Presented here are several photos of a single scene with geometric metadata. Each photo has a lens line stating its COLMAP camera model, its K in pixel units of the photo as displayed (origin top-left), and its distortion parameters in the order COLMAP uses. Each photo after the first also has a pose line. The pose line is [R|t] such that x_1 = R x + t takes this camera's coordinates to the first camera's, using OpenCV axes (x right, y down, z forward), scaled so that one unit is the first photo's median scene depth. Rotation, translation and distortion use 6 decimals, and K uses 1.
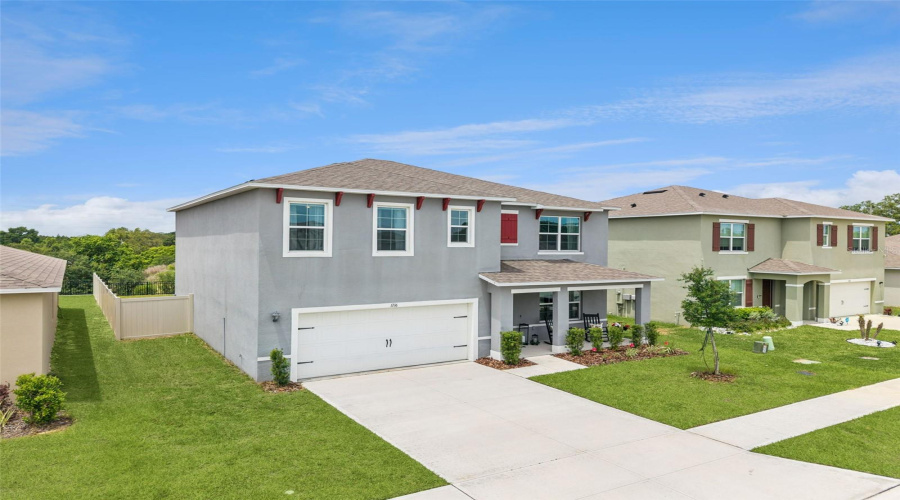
lens RADIAL K [[618.4, 0, 452.1], [0, 618.4, 247.9], [0, 0, 1]] dist [-0.006291, -0.000136]
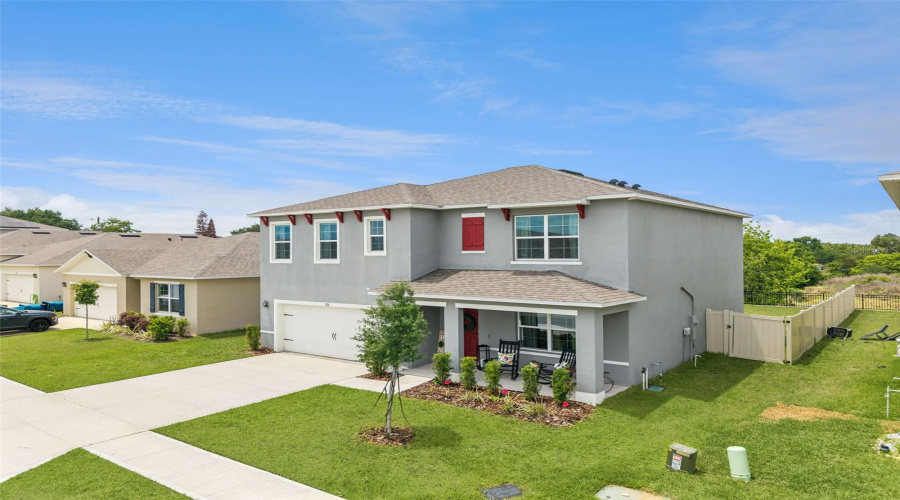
lens RADIAL K [[618.4, 0, 452.2], [0, 618.4, 252.9], [0, 0, 1]] dist [-0.006291, -0.000136]
pose [[0.355867, -0.007903, -0.934503, 0.973511], [0.002876, 0.999969, -0.007361, 0.002036], [0.934532, -0.000068, 0.355878, 0.701293]]
